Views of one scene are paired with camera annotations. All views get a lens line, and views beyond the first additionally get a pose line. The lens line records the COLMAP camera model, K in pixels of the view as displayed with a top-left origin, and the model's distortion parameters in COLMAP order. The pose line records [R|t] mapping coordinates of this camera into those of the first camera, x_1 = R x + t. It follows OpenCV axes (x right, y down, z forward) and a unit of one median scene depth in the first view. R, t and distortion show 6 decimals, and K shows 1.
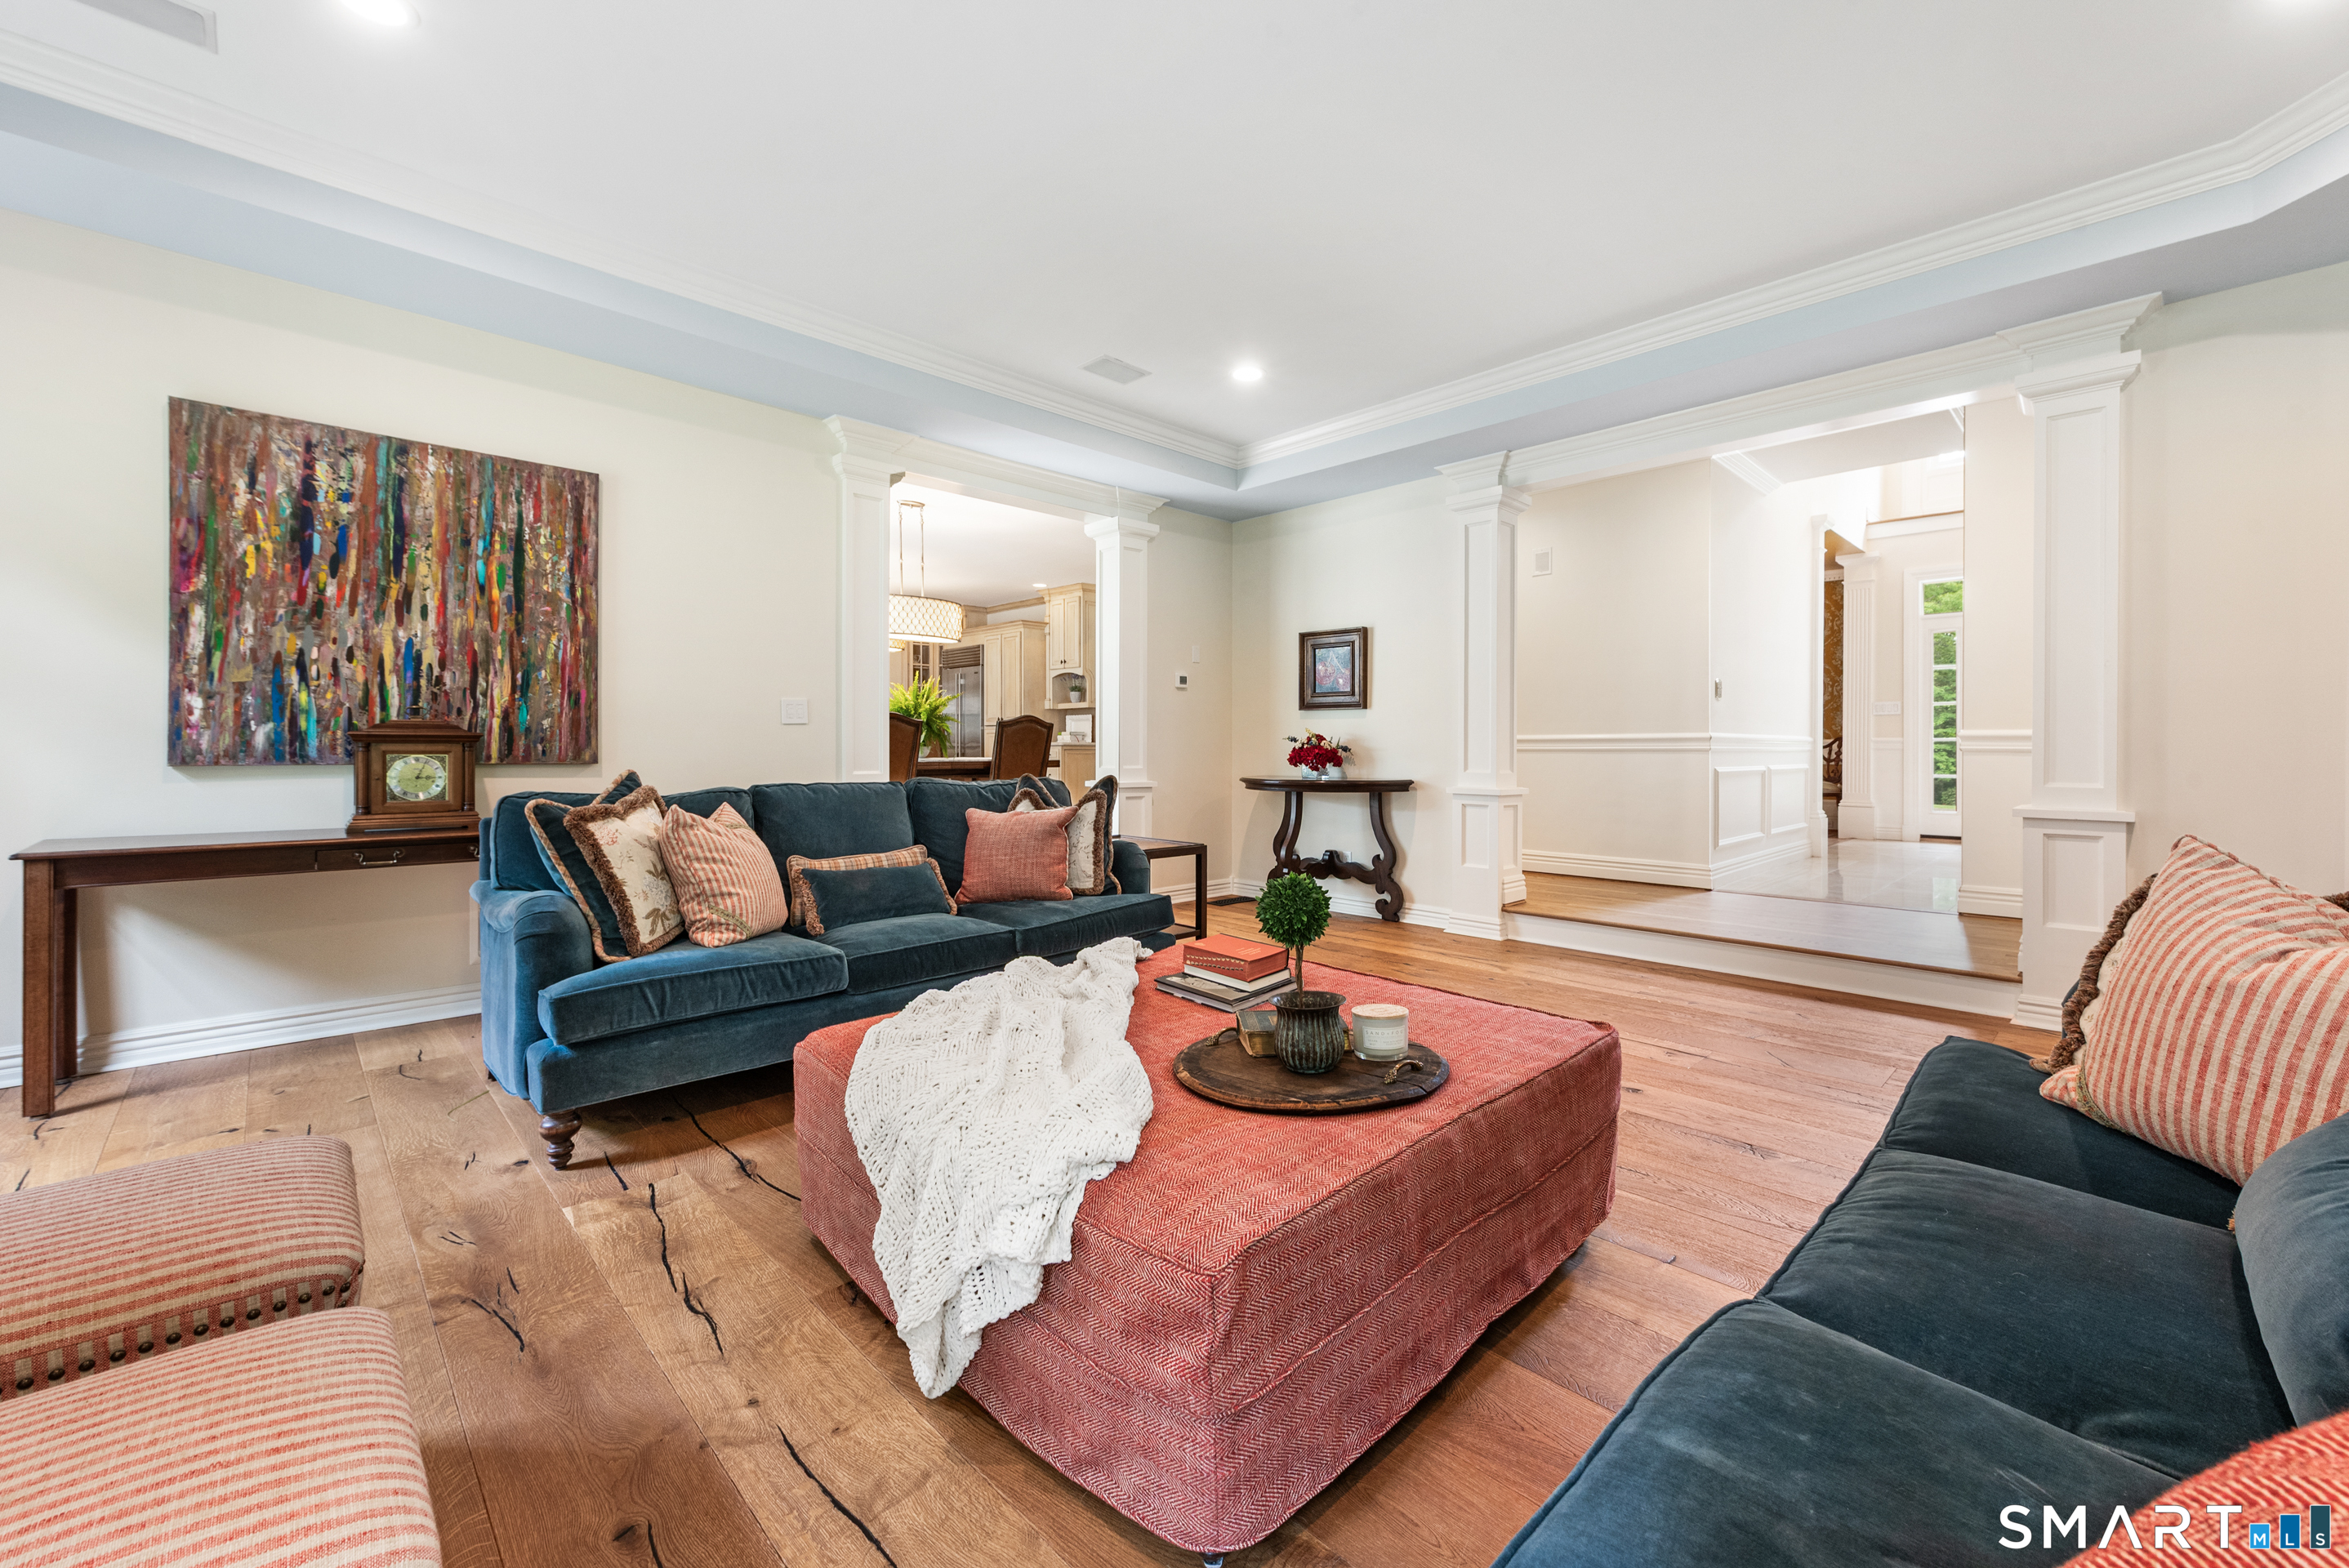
lens RADIAL K [[949.8, 0, 1210.0], [0, 949.8, 779.4], [0, 0, 1]] dist [-0.000329, -0.000159]
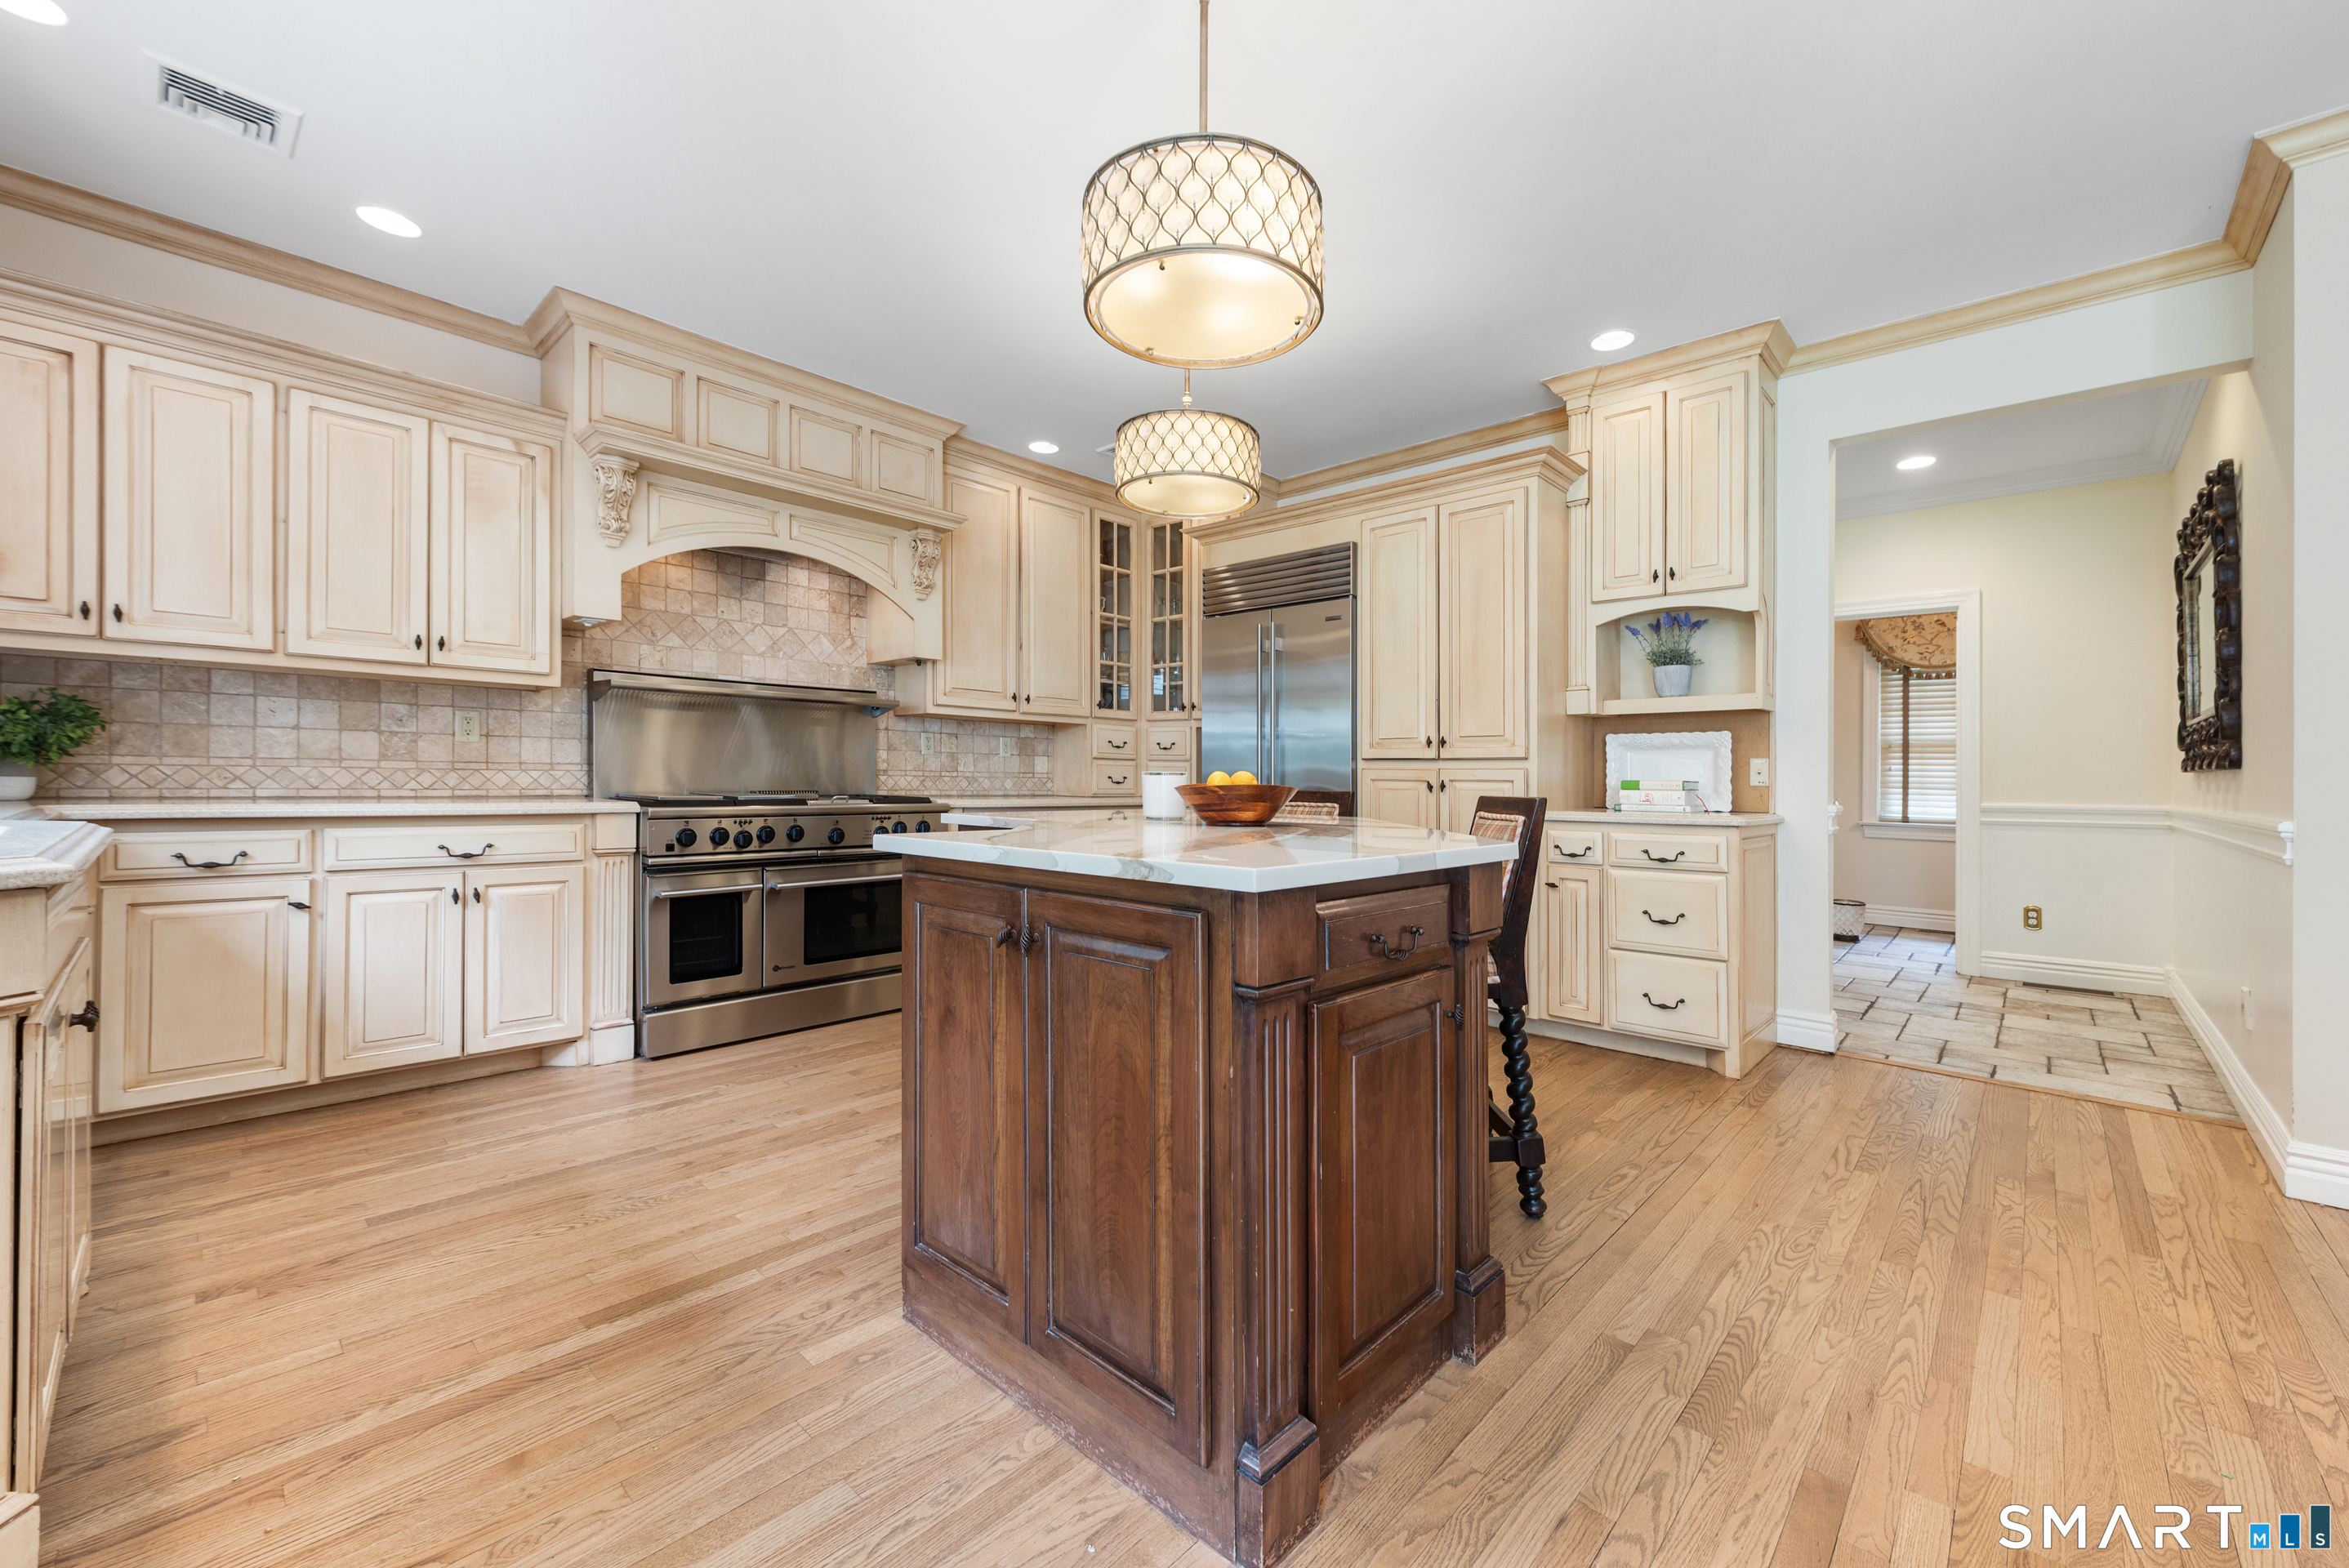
lens RADIAL K [[933.9, 0, 1215.0], [0, 933.9, 787.4], [0, 0, 1]] dist [0.001550, -0.000607]
pose [[0.997375, 0.001617, 0.072398, -0.318217], [0.000241, 0.999671, -0.025636, -0.039346], [-0.072416, 0.025586, 0.997046, 0.651085]]
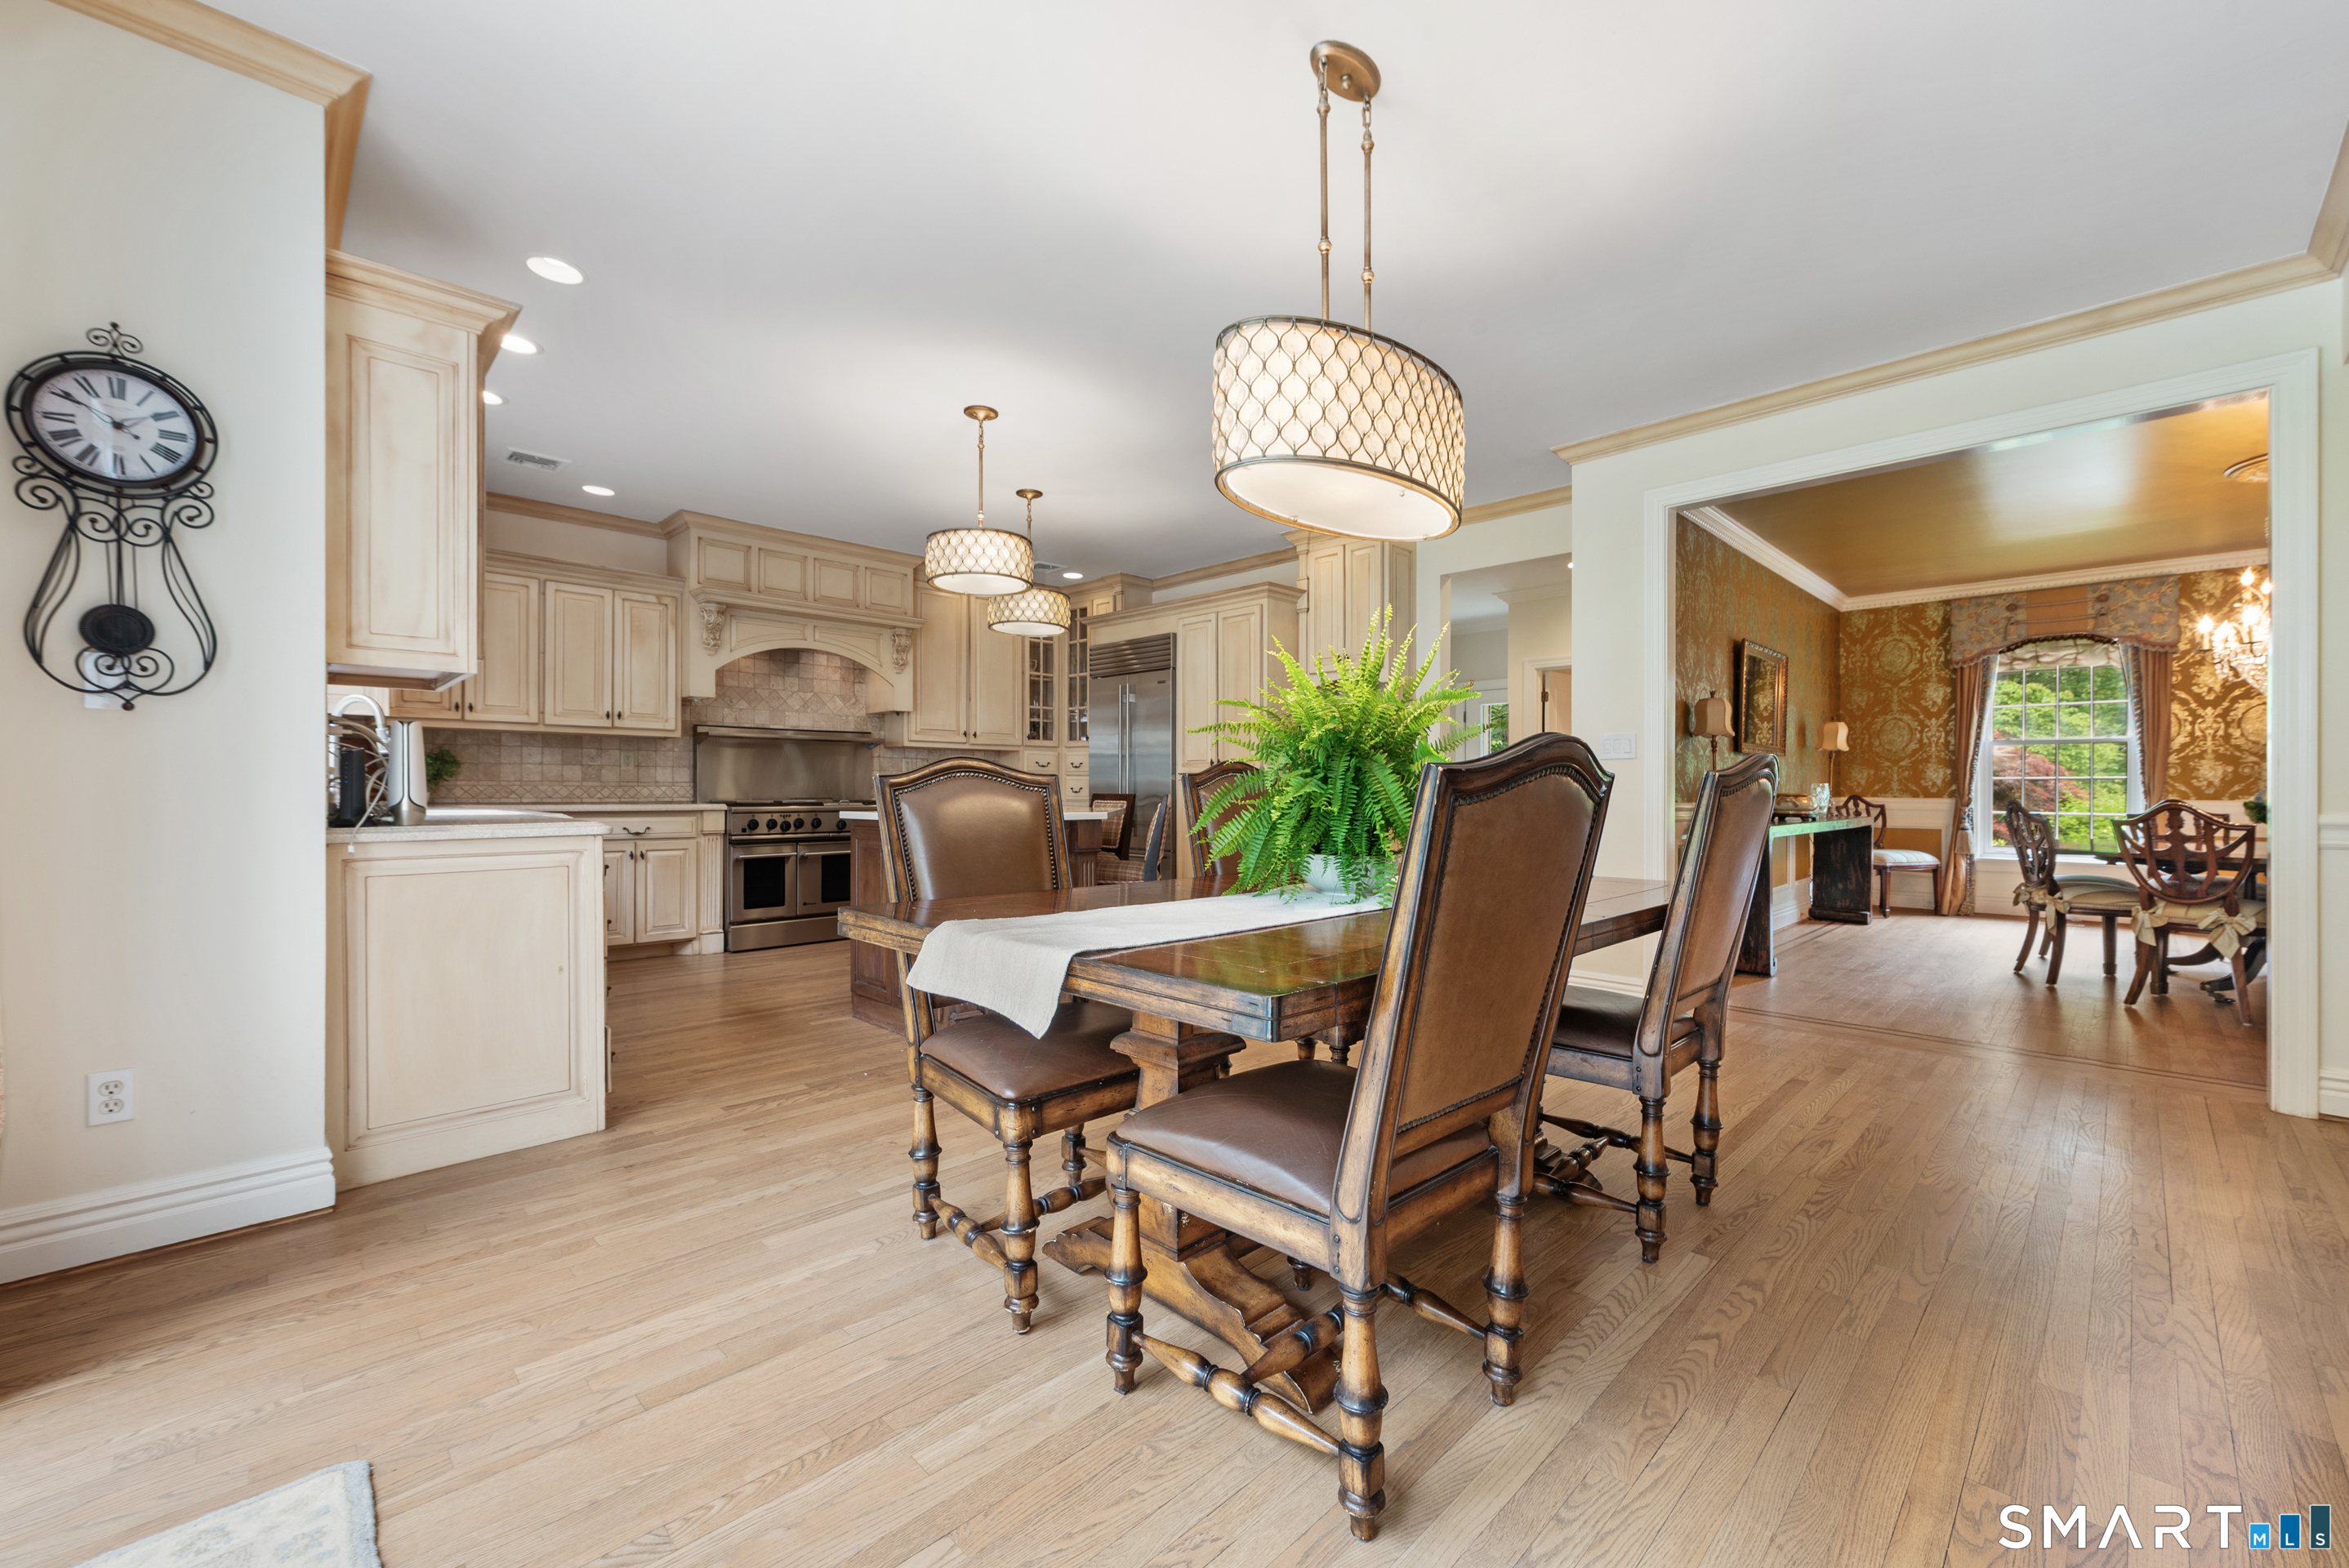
lens RADIAL K [[949.8, 0, 1210.0], [0, 949.8, 779.4], [0, 0, 1]] dist [-0.000329, -0.000159]
pose [[0.999688, -0.007185, 0.023915, -0.232686], [0.008273, 0.998921, -0.045702, -0.030456], [-0.023561, 0.045886, 0.998669, 0.448056]]
